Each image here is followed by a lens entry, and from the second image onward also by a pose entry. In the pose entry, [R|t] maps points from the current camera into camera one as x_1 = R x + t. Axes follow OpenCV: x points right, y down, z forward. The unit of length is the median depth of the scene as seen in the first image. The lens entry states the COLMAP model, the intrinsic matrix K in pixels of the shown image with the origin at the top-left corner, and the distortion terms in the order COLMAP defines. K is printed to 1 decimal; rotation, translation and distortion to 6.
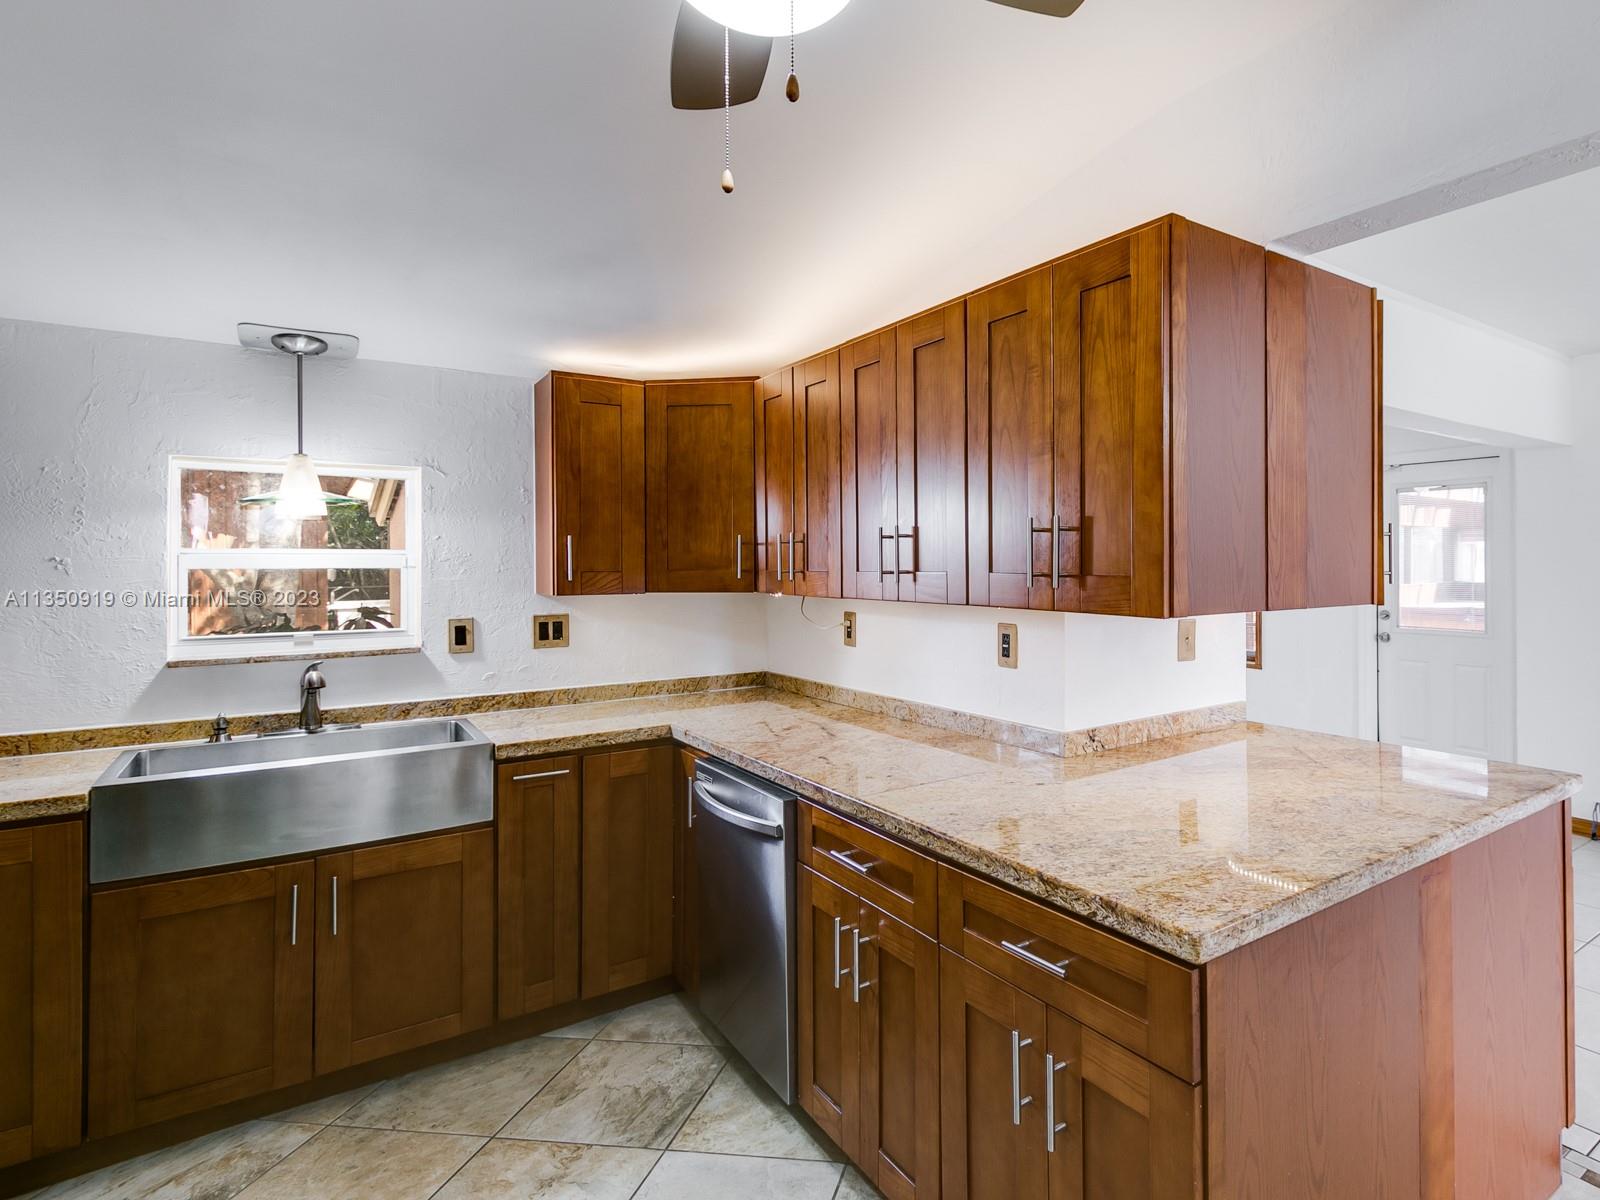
lens RADIAL K [[857.4, 0, 968.0], [0, 857.4, 565.3], [0, 0, 1]] dist [0.002721, -0.000582]
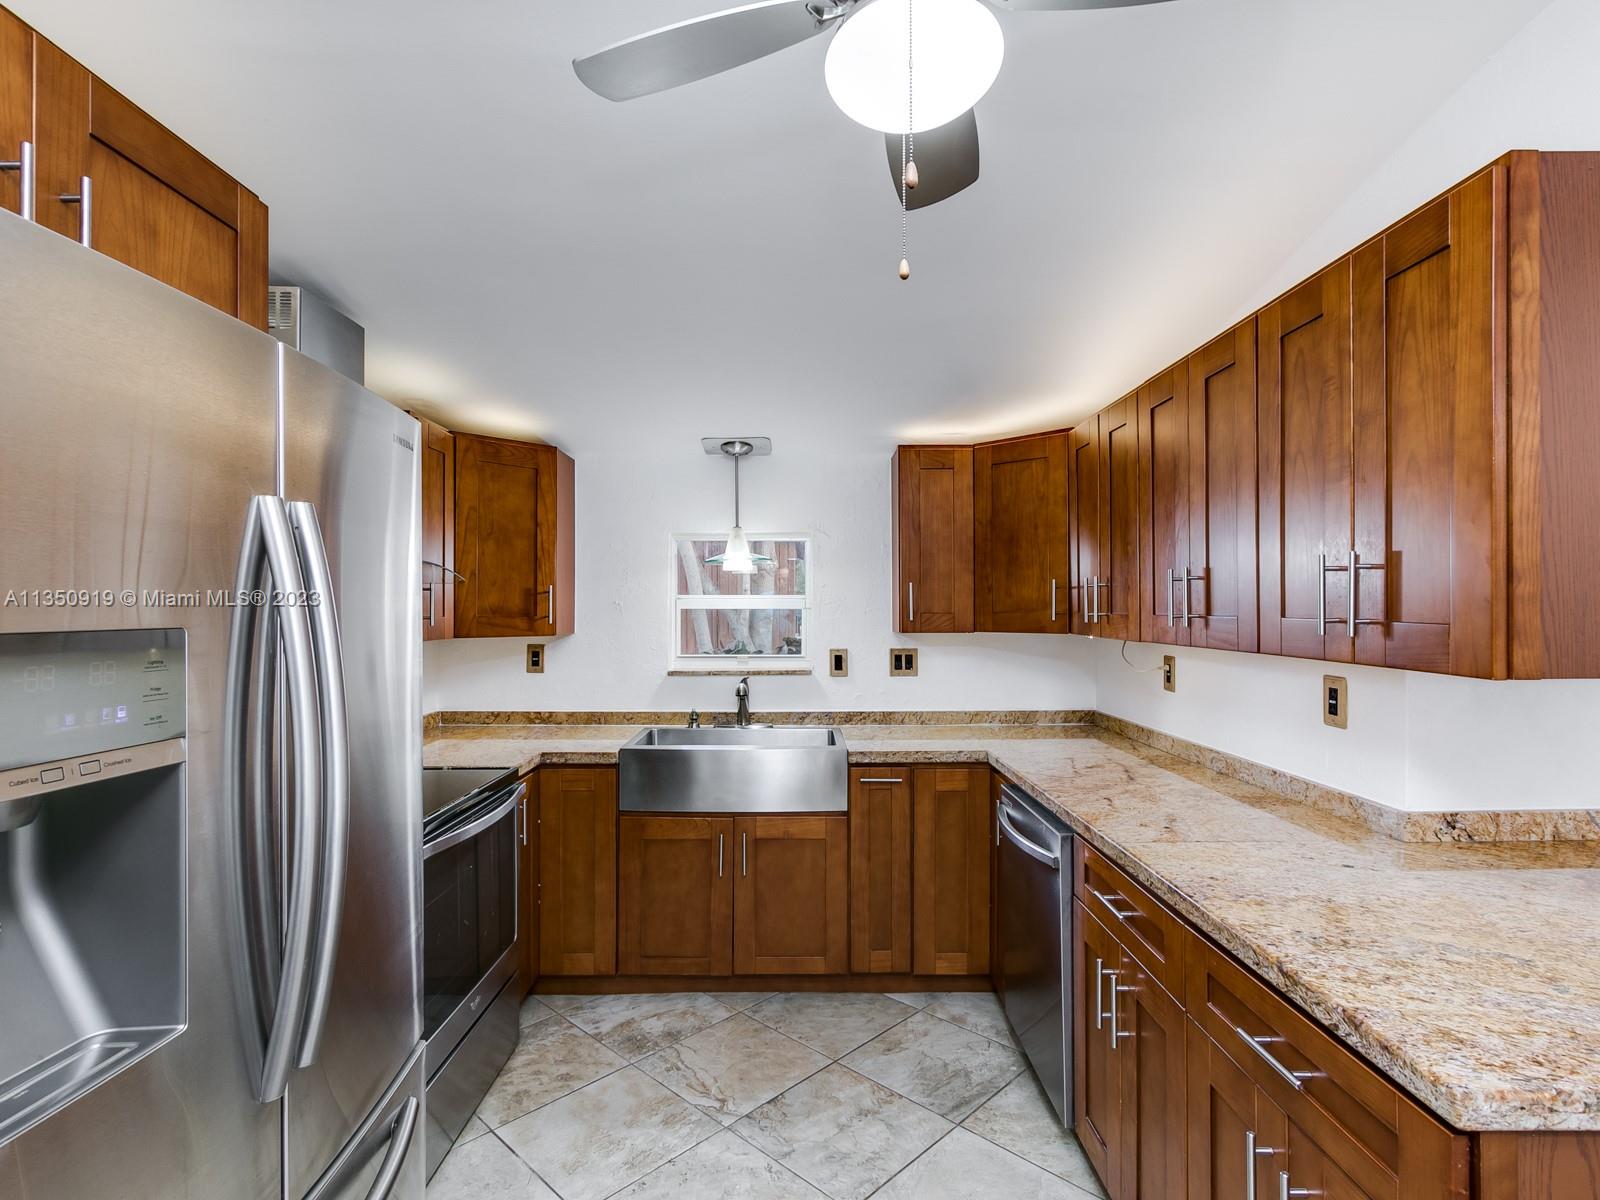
lens RADIAL K [[808.6, 0, 836.6], [0, 808.6, 607.5], [0, 0, 1]] dist [0.001058, -0.000623]
pose [[0.800356, 0.003447, -0.599515, 0.145439], [-0.002757, 0.999994, 0.002069, -0.002272], [0.599519, -0.000003, 0.800361, 0.047037]]
